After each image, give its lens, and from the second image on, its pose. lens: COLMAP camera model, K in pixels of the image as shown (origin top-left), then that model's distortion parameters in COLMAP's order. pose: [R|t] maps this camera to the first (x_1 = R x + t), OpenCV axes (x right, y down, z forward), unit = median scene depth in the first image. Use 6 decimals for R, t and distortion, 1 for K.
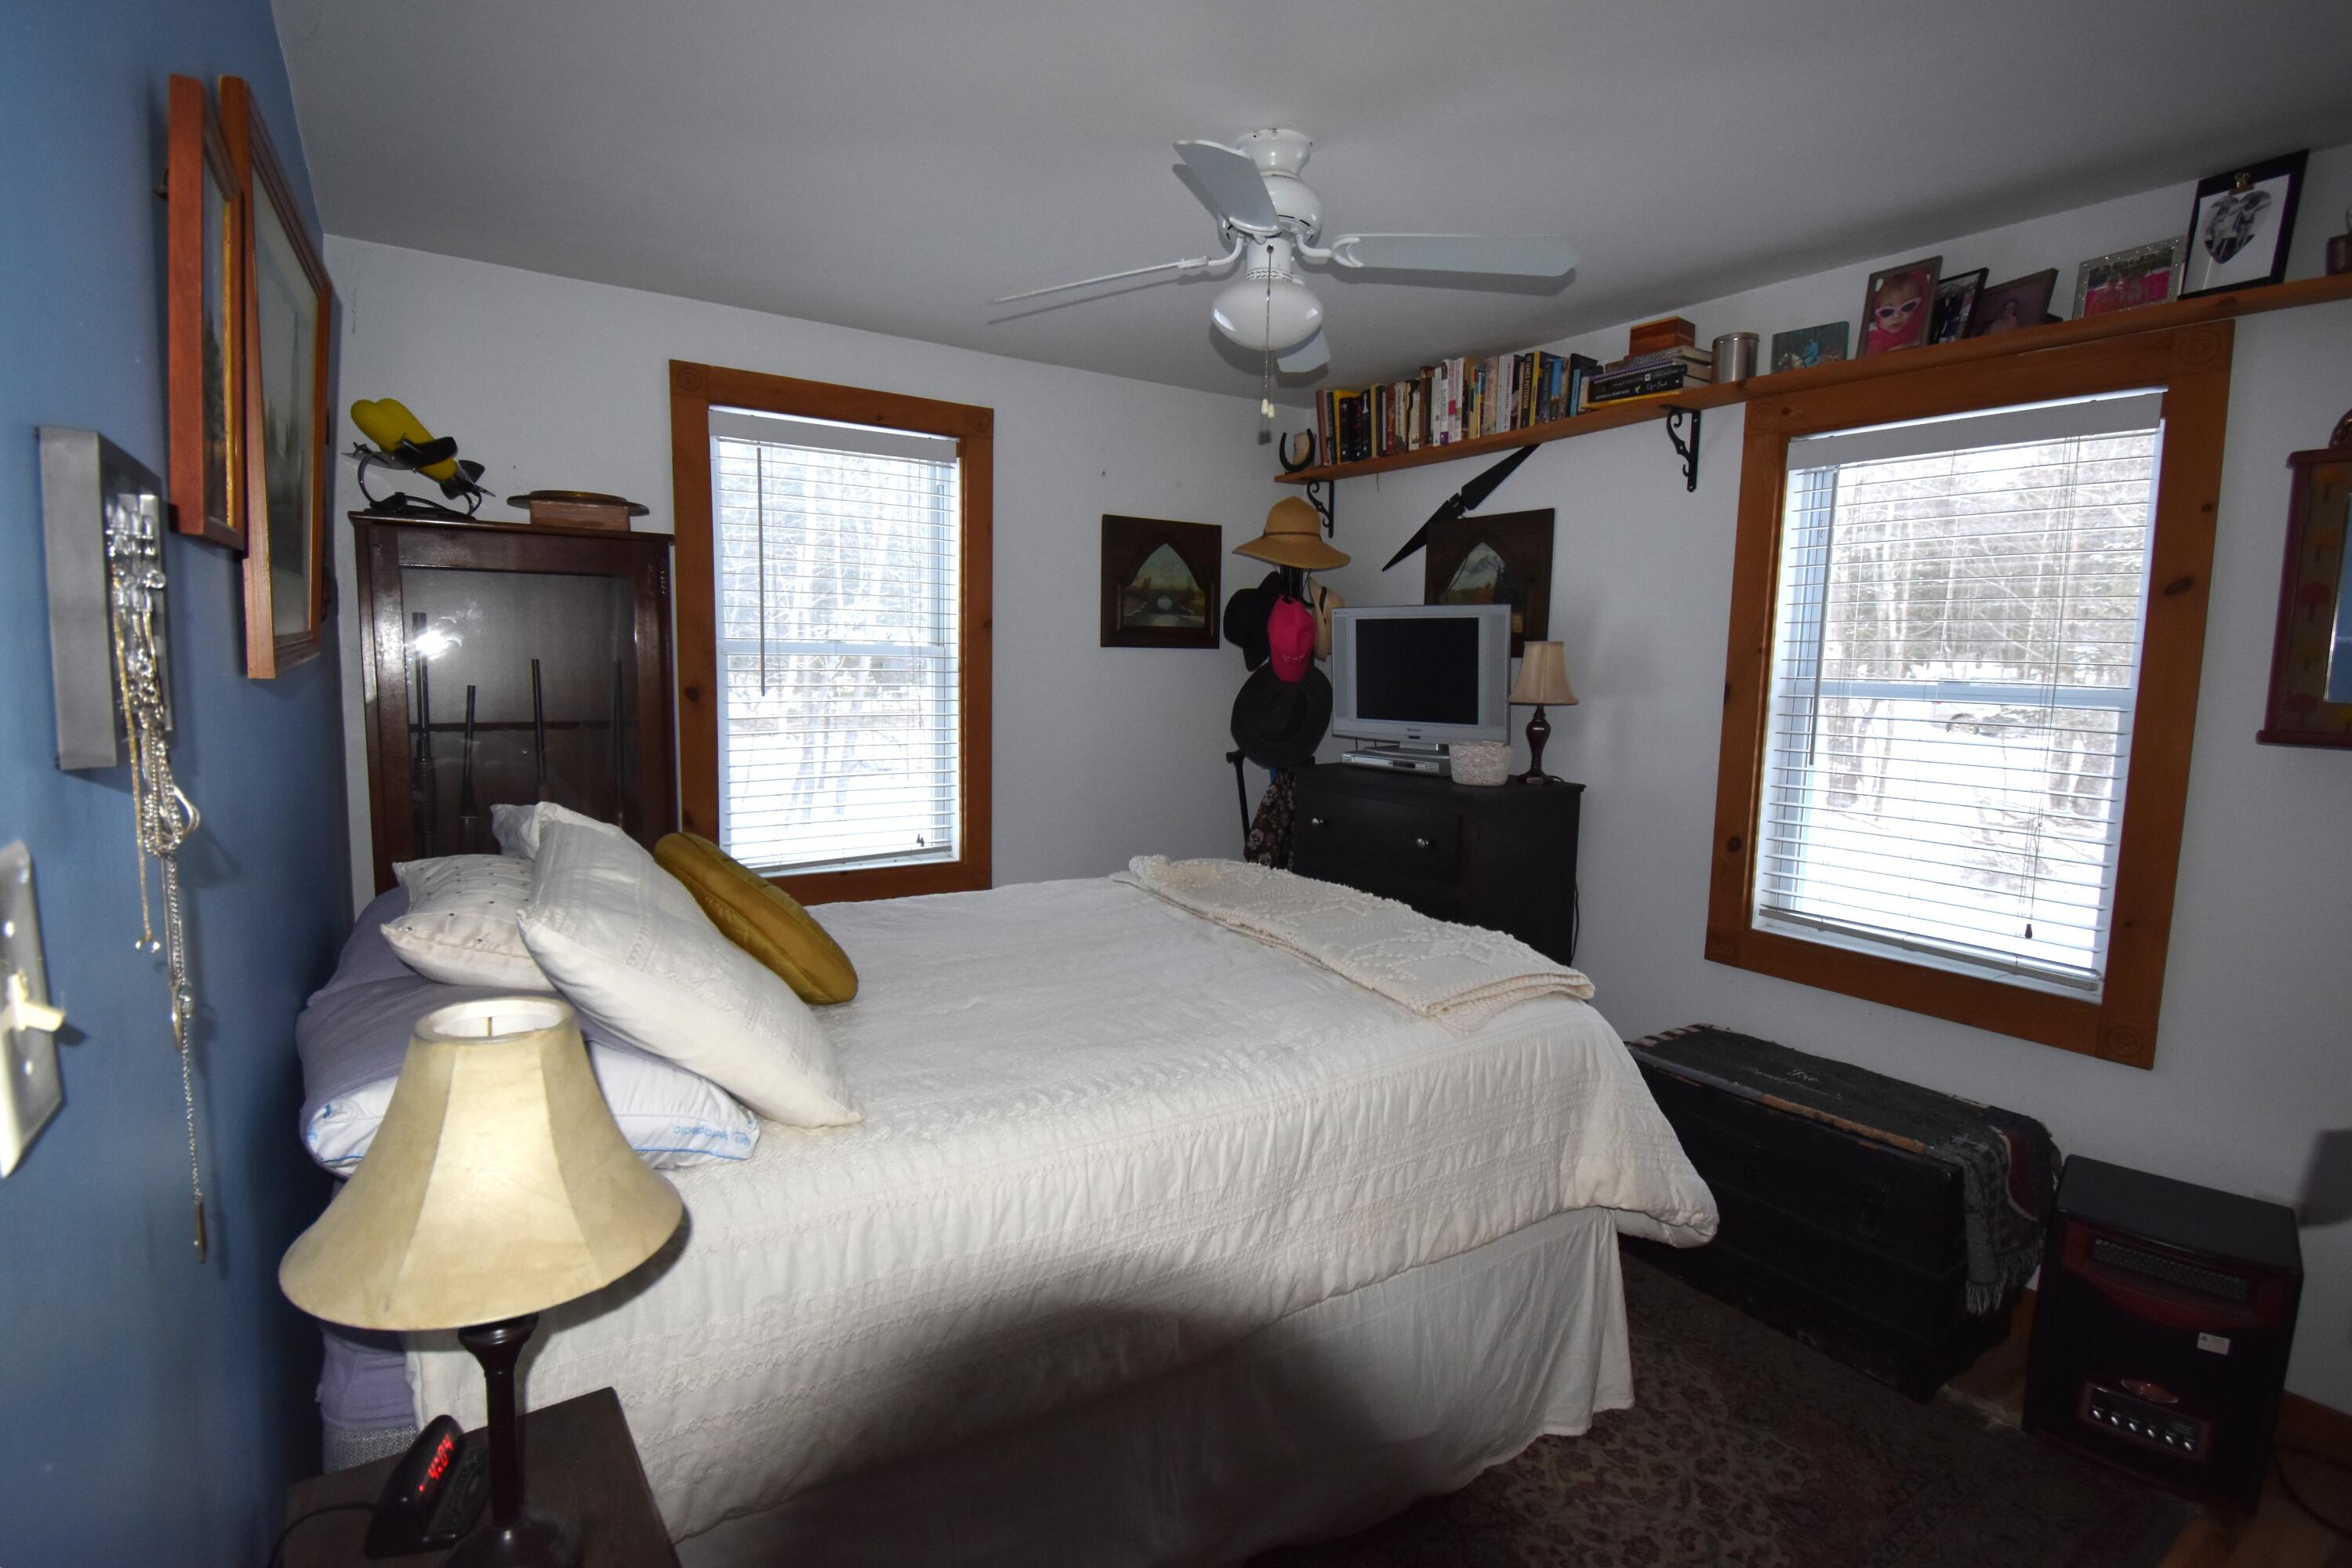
lens RADIAL K [[1108.9, 0, 1172.6], [0, 1108.9, 778.2], [0, 0, 1]] dist [0.019808, -0.026966]
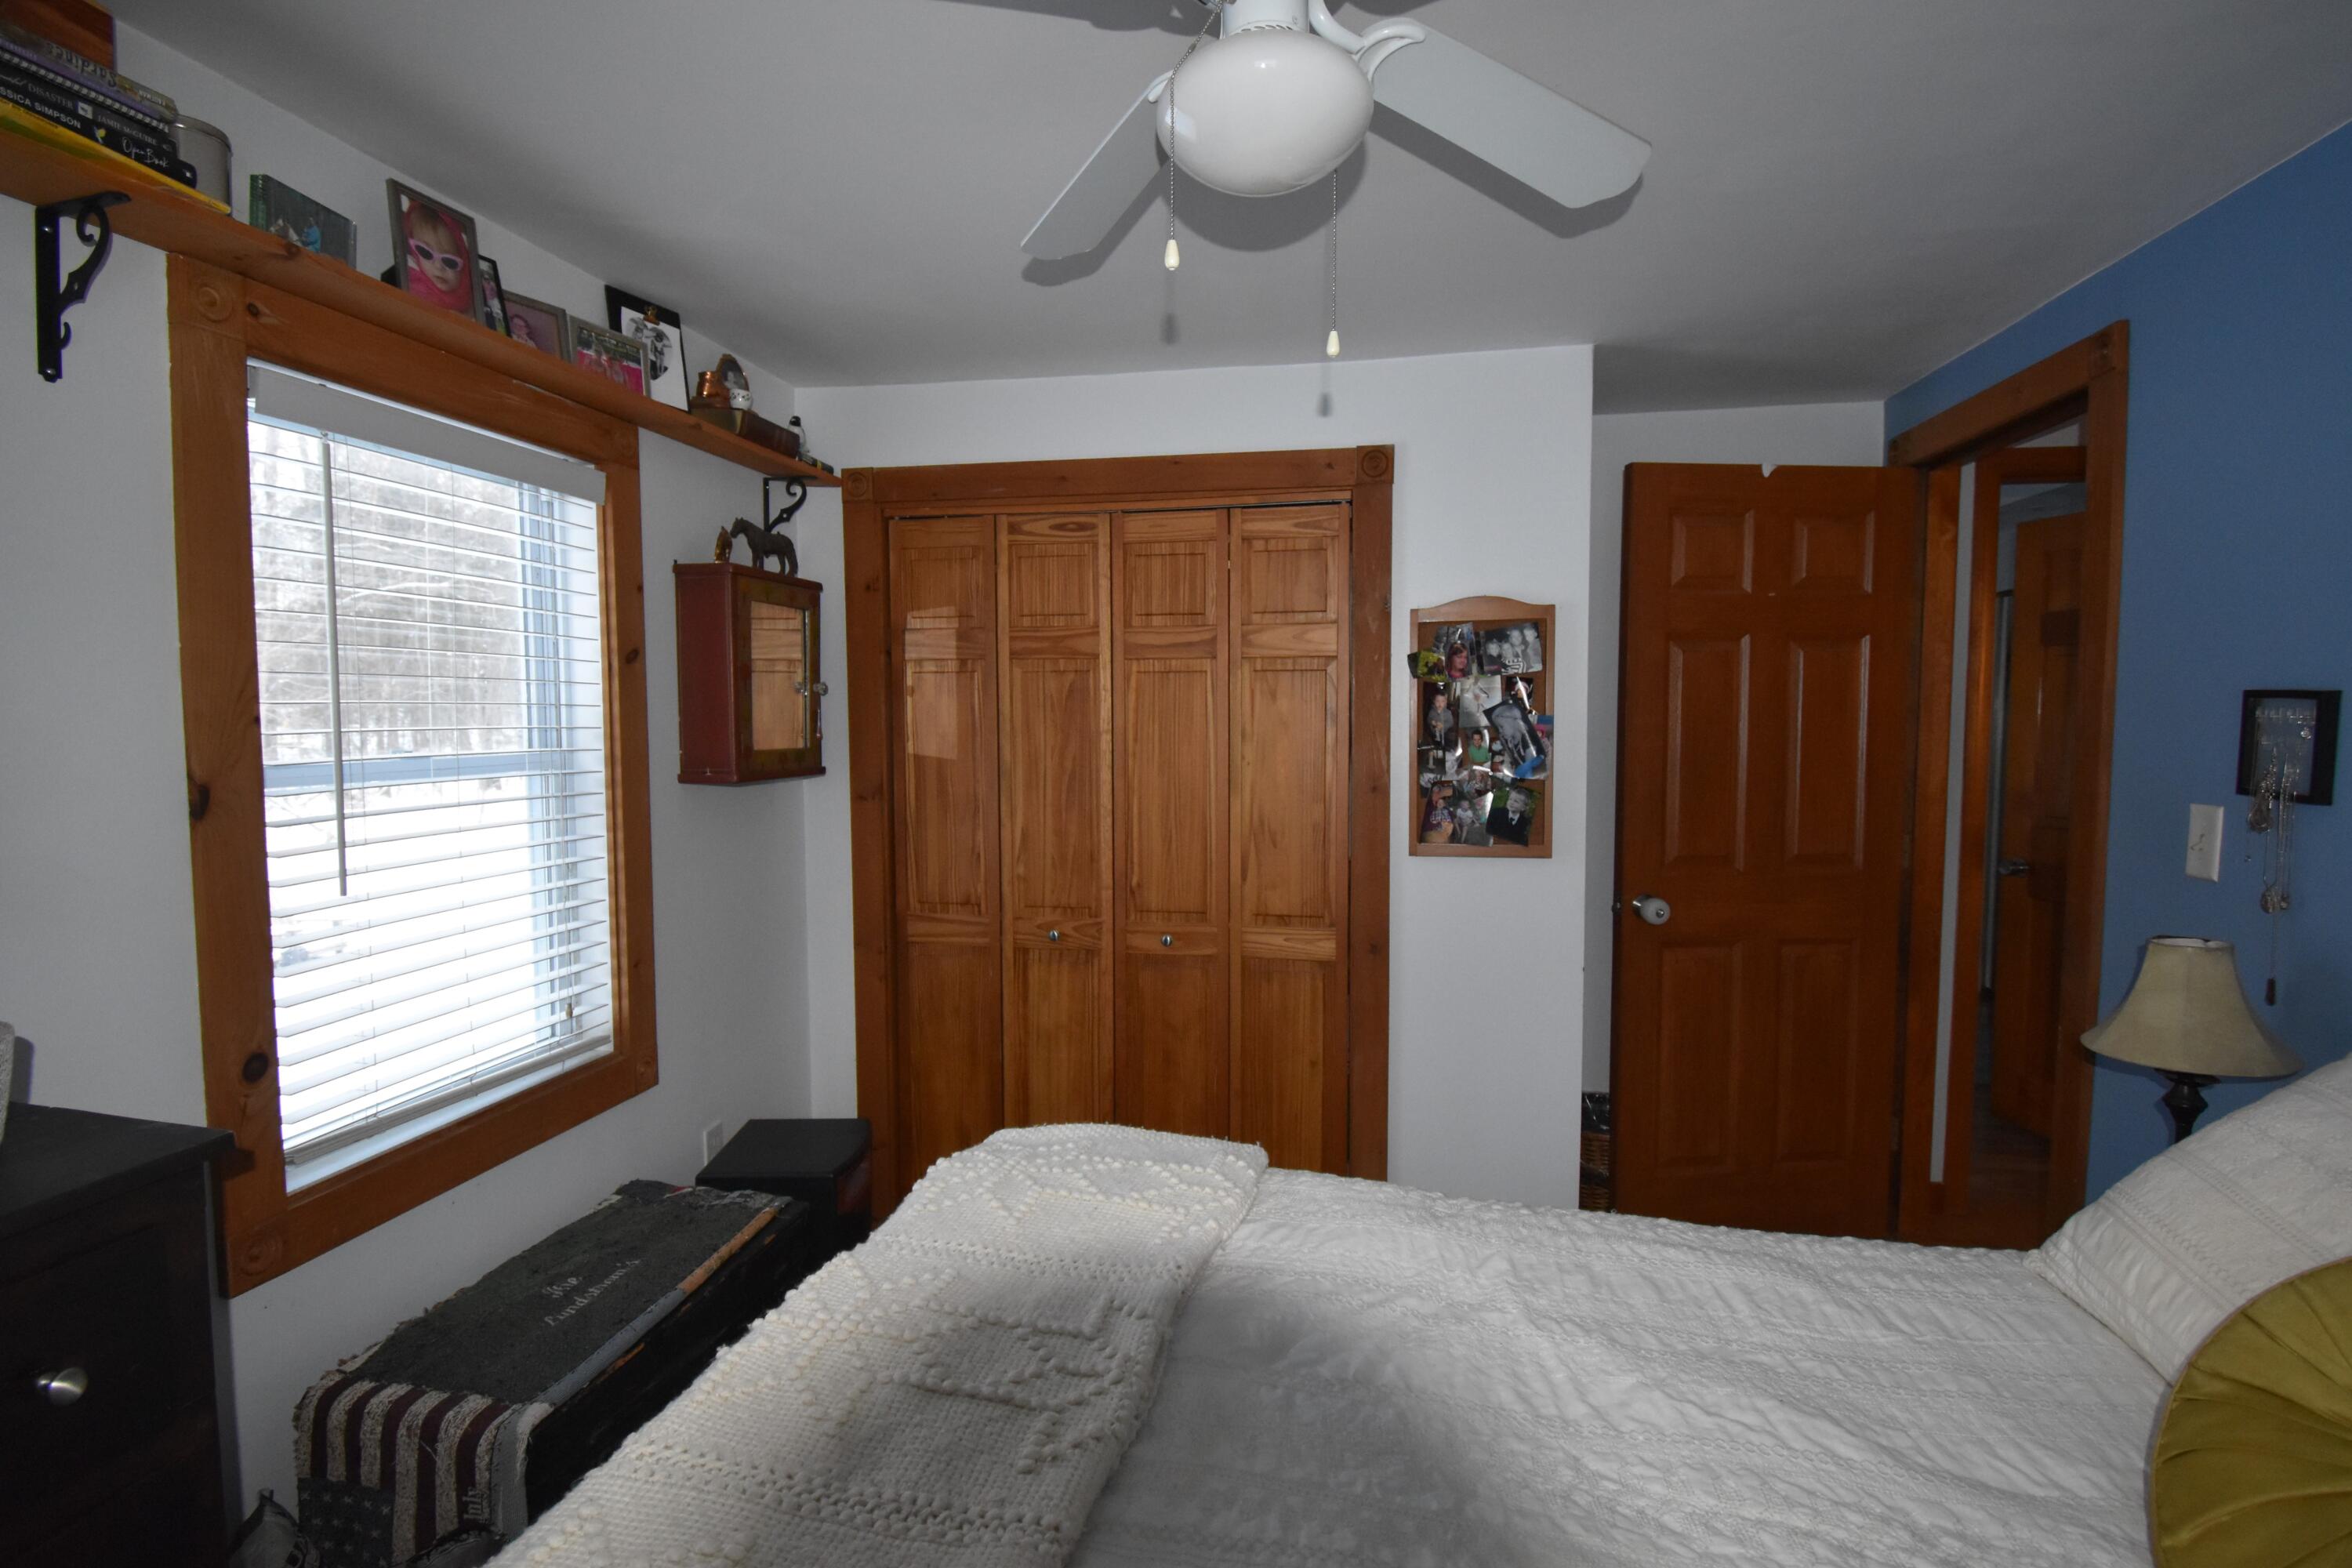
lens RADIAL K [[1108.9, 0, 1172.6], [0, 1108.9, 778.2], [0, 0, 1]] dist [0.019808, -0.026966]
pose [[-0.716622, -0.065550, 0.694375, -0.232560], [0.059980, 0.986094, 0.154990, -0.167573], [-0.694878, 0.152718, -0.702724, 1.240893]]
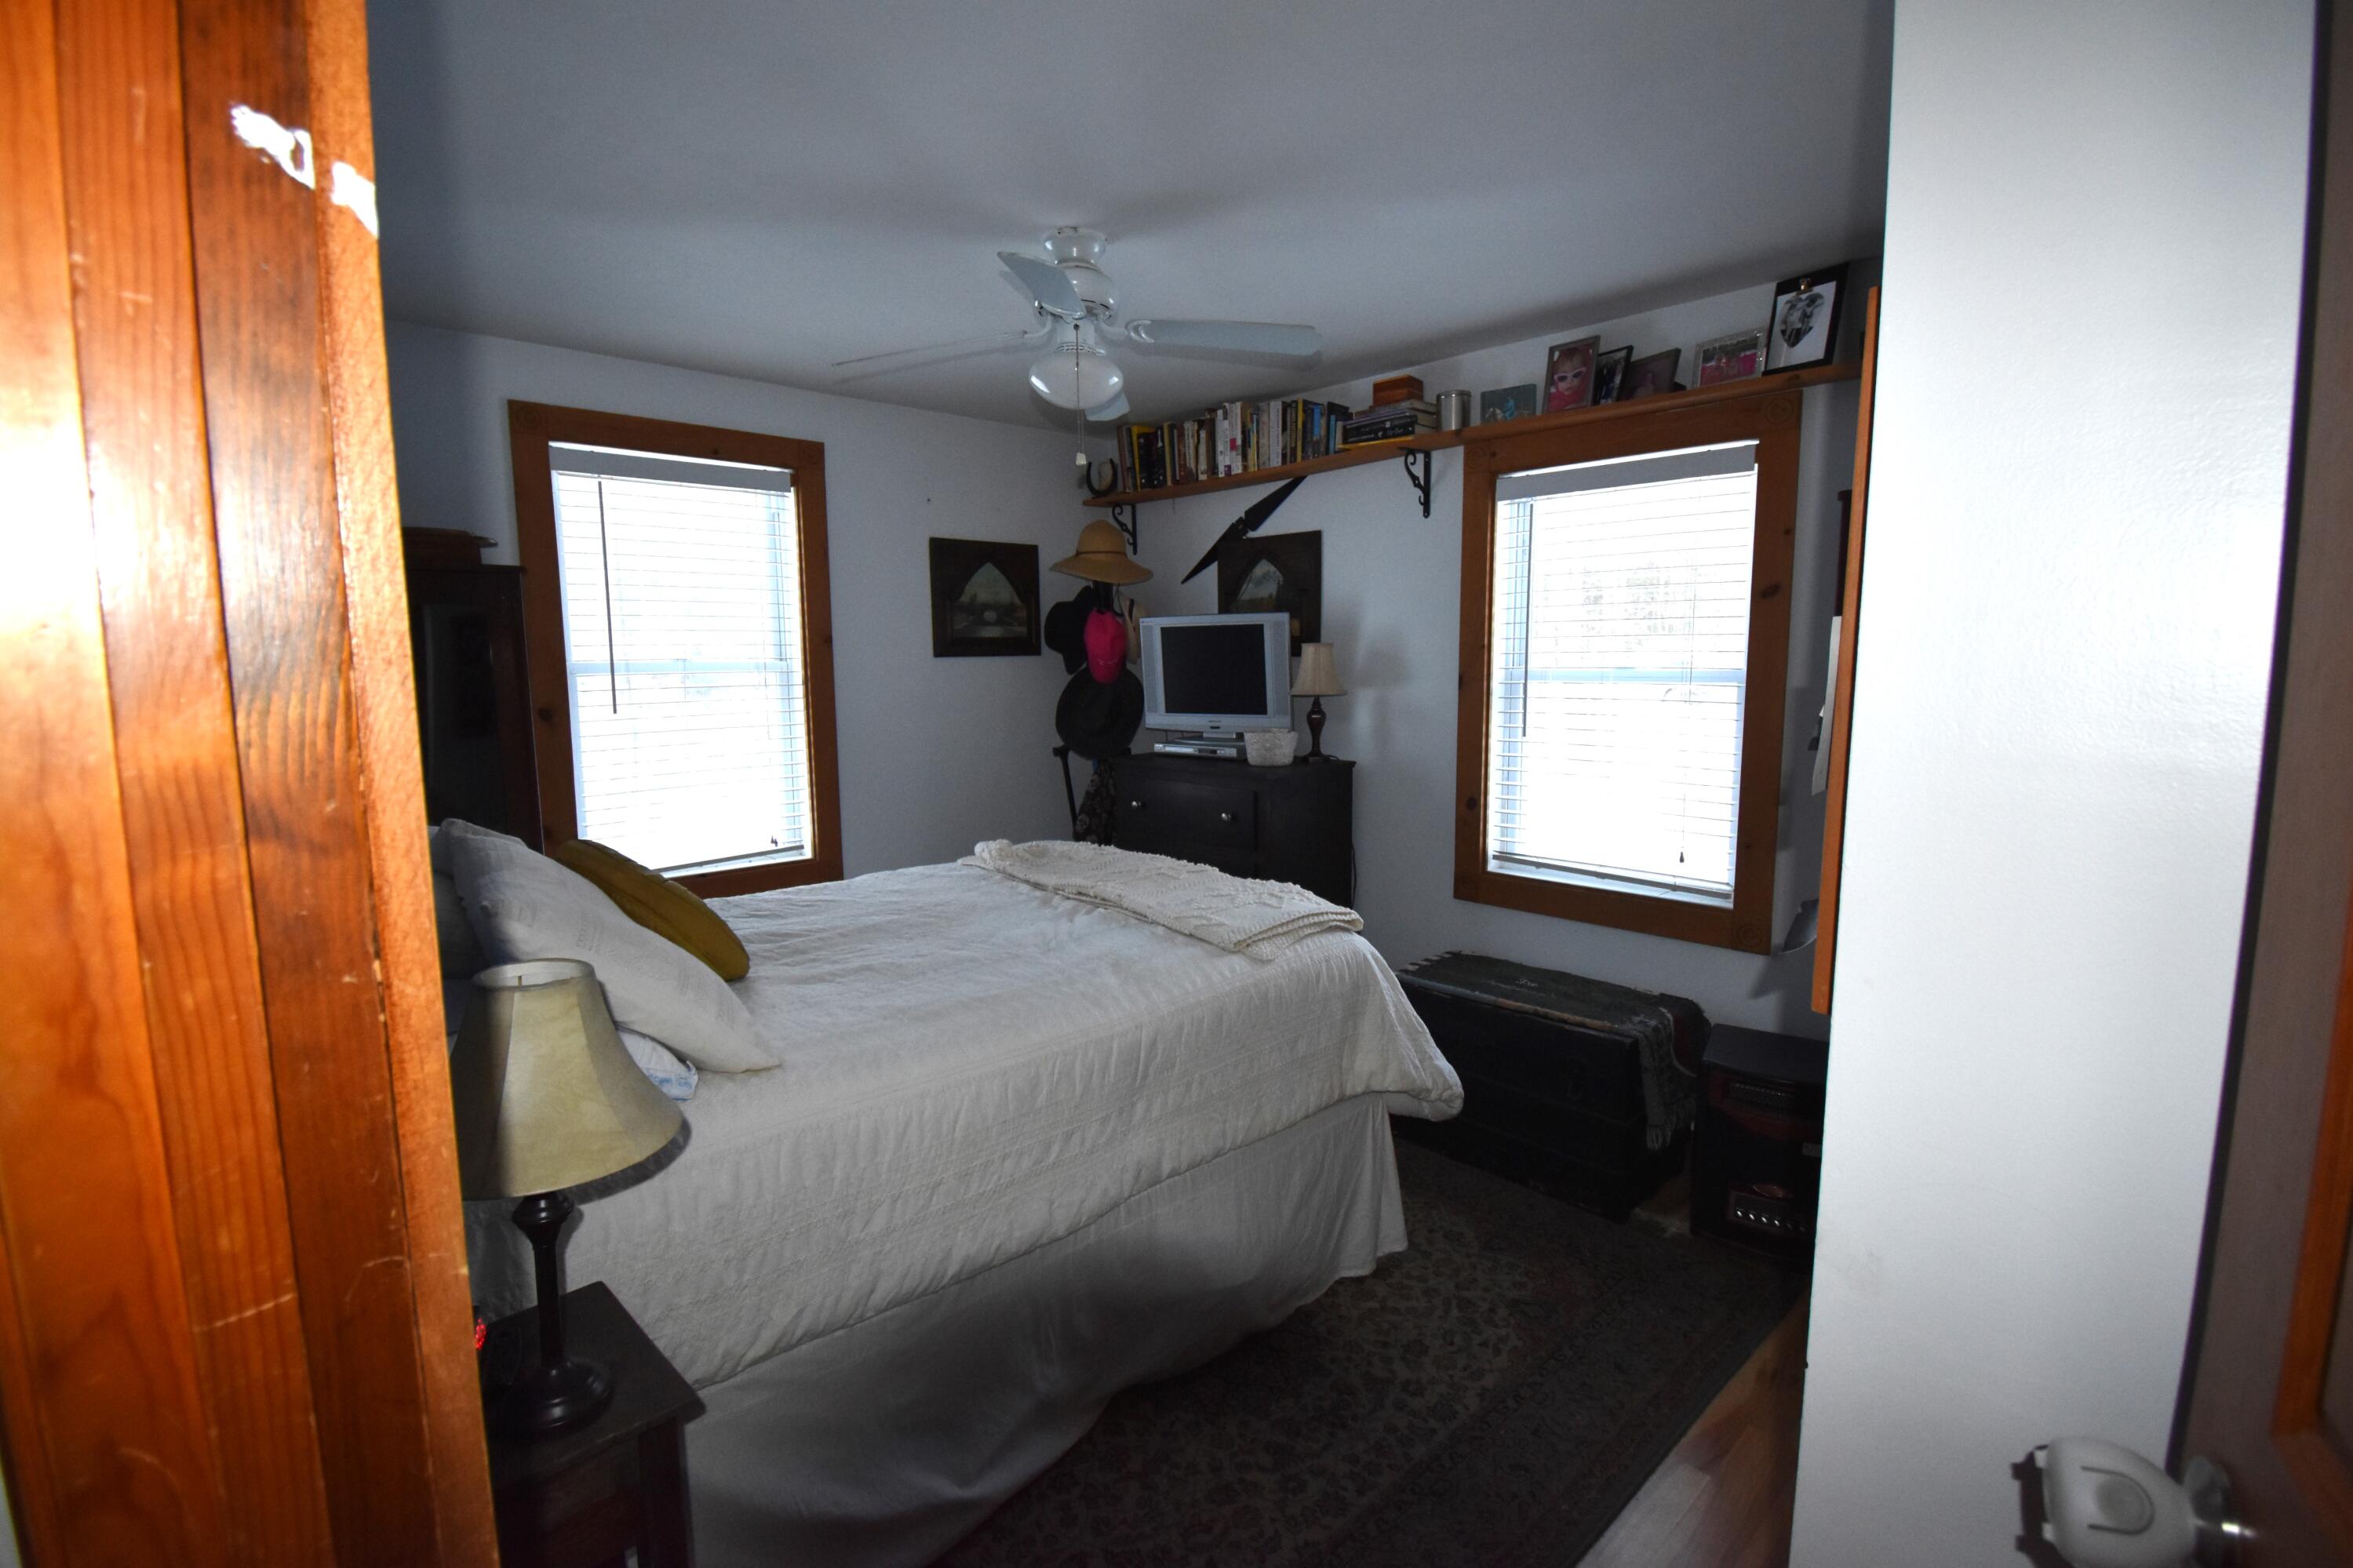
lens RADIAL K [[1059.4, 0, 1176.5], [0, 1059.4, 784.0], [0, 0, 1]] dist [-0.000308, -0.000018]
pose [[0.983773, -0.049886, 0.172346, -0.022731], [0.047784, 0.998724, 0.016329, 0.003029], [-0.172940, -0.007829, 0.984901, -0.120661]]
